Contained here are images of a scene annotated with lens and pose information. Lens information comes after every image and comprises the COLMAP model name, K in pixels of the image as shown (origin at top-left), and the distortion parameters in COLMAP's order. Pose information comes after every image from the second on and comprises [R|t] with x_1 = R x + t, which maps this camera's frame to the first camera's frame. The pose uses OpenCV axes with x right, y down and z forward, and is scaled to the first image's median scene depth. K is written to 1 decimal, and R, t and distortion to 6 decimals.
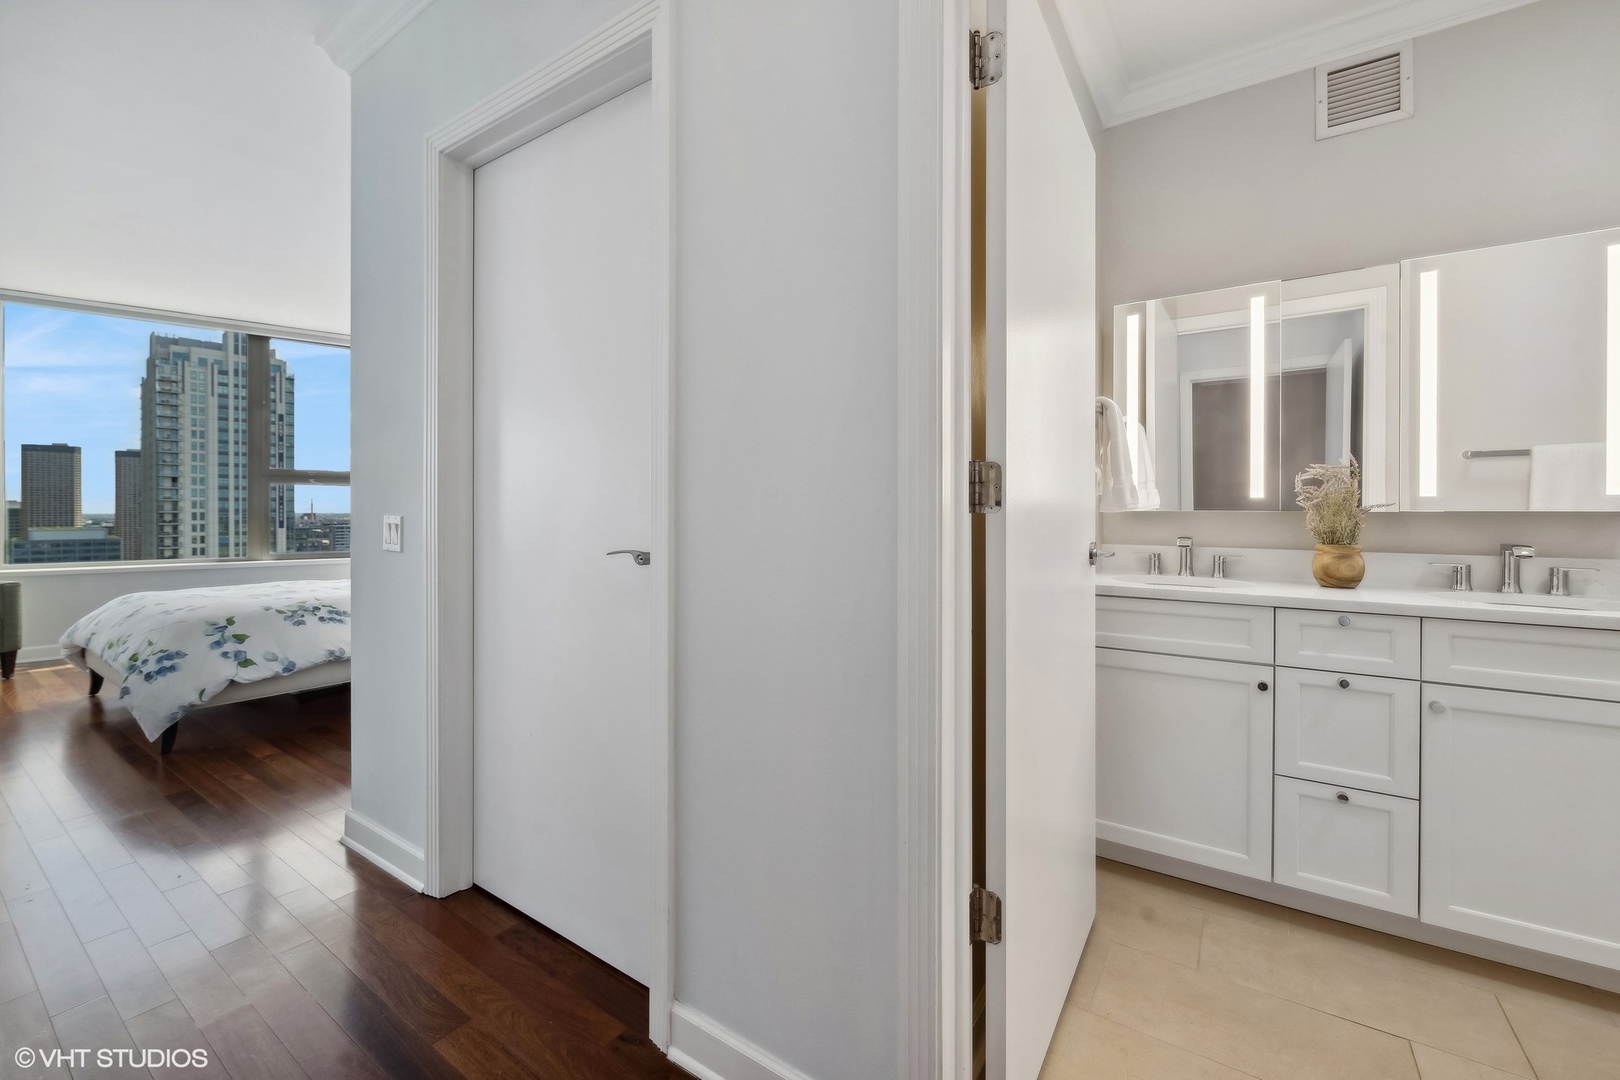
lens RADIAL K [[661.8, 0, 817.0], [0, 661.8, 515.3], [0, 0, 1]] dist [0.000224, -0.002119]
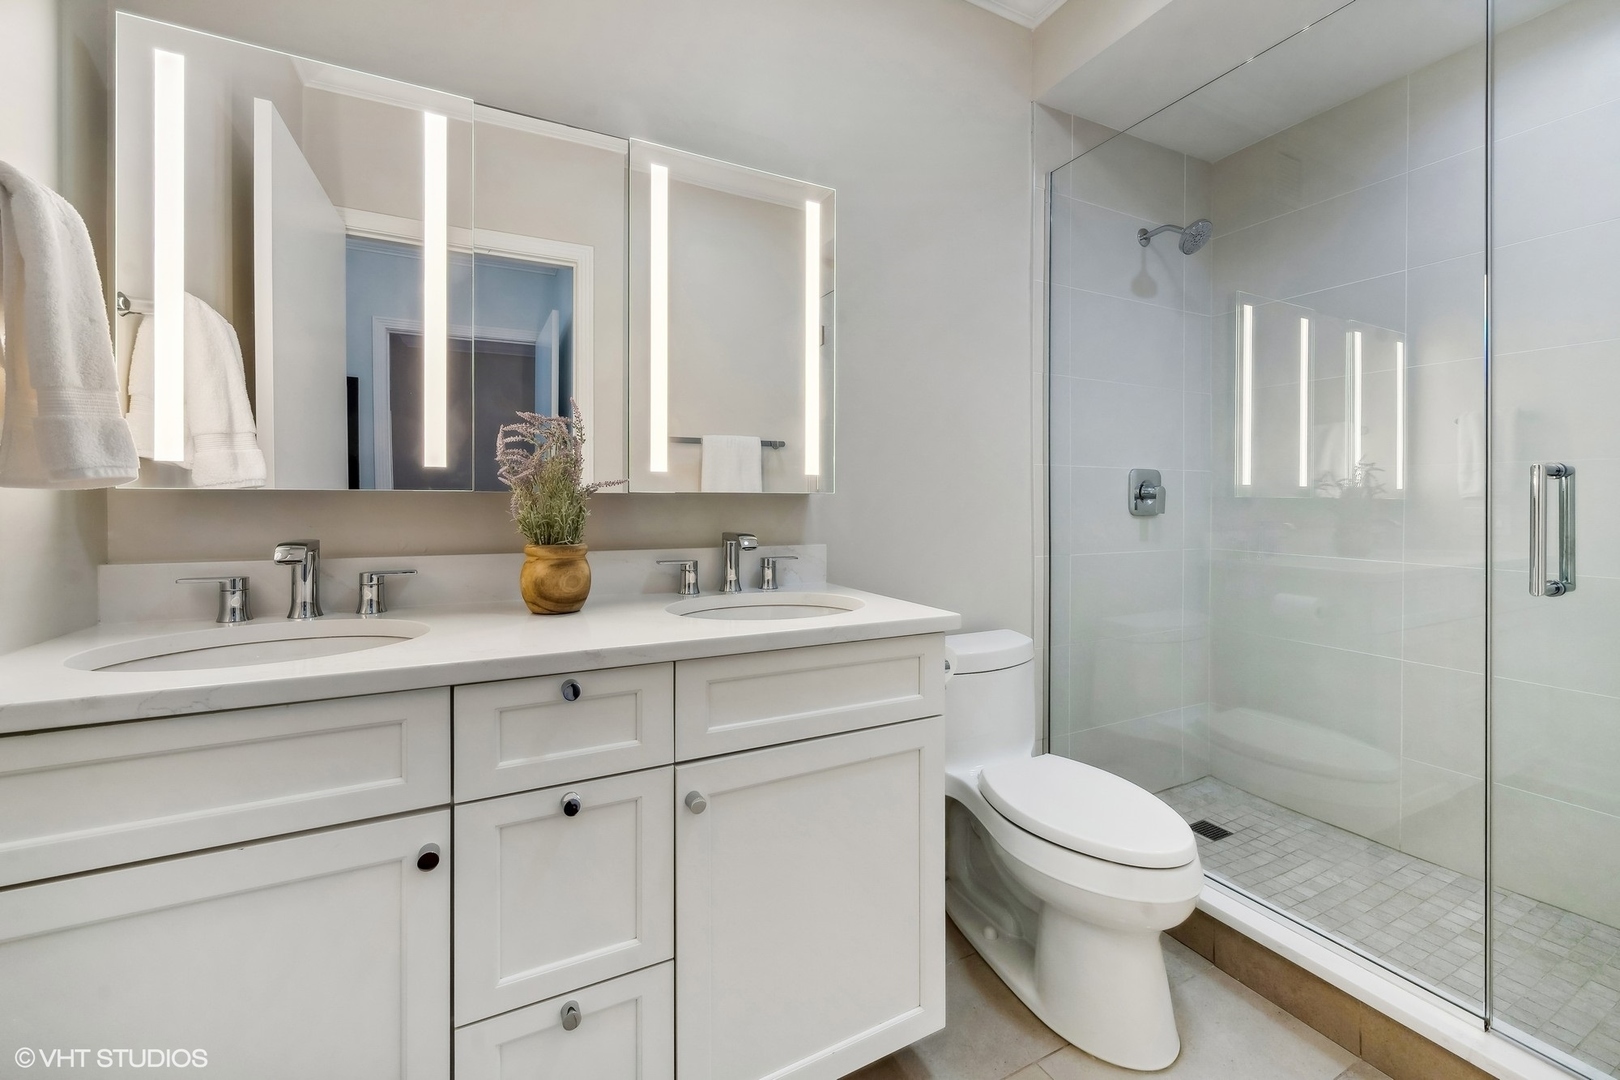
lens RADIAL K [[661.8, 0, 812.5], [0, 661.8, 501.6], [0, 0, 1]] dist [0.000224, -0.002119]
pose [[0.493814, -0.003554, 0.869560, 0.364400], [0.005185, 0.999986, 0.001143, 0.004252], [-0.869552, 0.003944, 0.493825, 0.481259]]
